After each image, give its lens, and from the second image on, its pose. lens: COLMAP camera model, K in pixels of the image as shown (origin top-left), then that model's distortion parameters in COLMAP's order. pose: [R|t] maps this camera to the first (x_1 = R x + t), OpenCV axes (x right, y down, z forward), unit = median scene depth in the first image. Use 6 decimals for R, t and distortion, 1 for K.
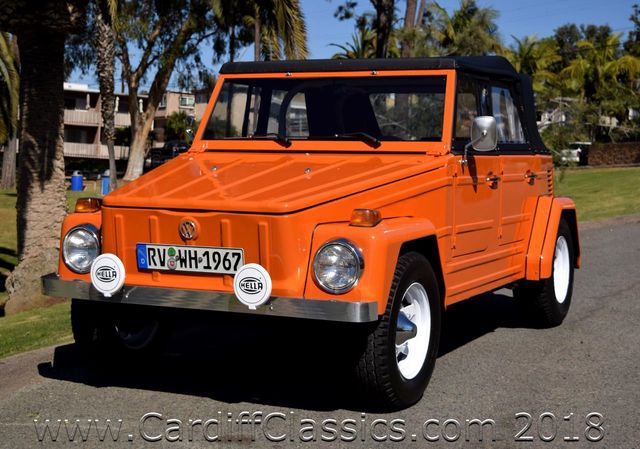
lens RADIAL K [[1092.7, 0, 325.9], [0, 1092.7, 228.0], [0, 0, 1]] dist [-0.042197, 0.000000]
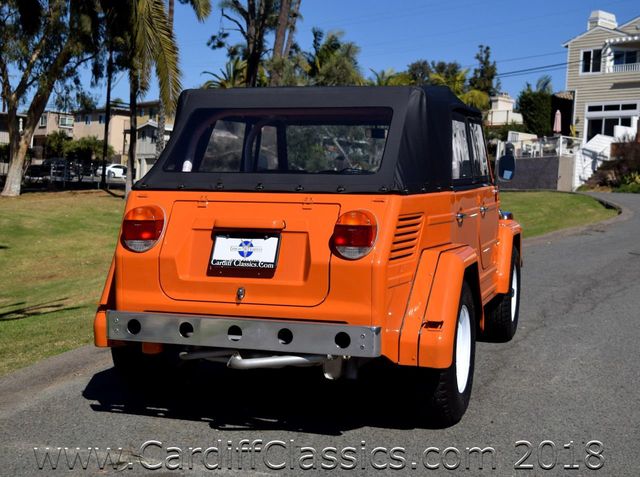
lens RADIAL K [[999.0, 0, 330.6], [0, 999.0, 232.5], [0, 0, 1]] dist [-0.033709, 0.000000]
pose [[0.991167, 0.011877, 0.132088, 0.007206], [-0.010616, 0.999891, -0.010247, -0.036511], [-0.132195, 0.008754, 0.991185, 0.298971]]
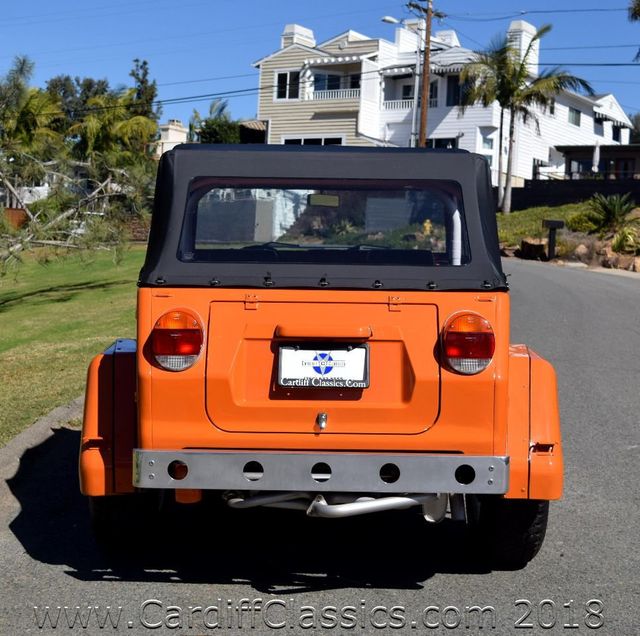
lens RADIAL K [[1229.2, 0, 299.5], [0, 1229.2, 321.2], [0, 0, 1]] dist [-0.018958, 0.000000]
pose [[0.913021, -0.012626, 0.407717, -0.284899], [0.007132, 0.999862, 0.014991, -0.069429], [-0.407850, -0.010779, 0.912985, 0.402494]]
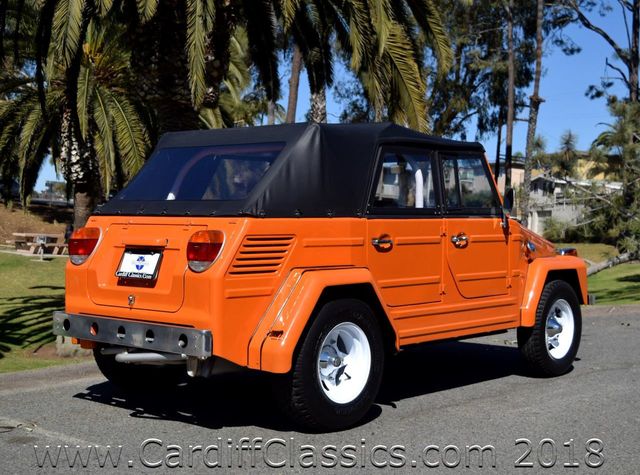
lens RADIAL K [[999.0, 0, 319.4], [0, 999.0, 250.8], [0, 0, 1]] dist [-0.033709, 0.000000]
pose [[0.959023, 0.029936, -0.281743, 0.481409], [-0.041362, 0.998542, -0.034693, -0.016400], [0.280293, 0.044925, 0.958863, 0.235188]]
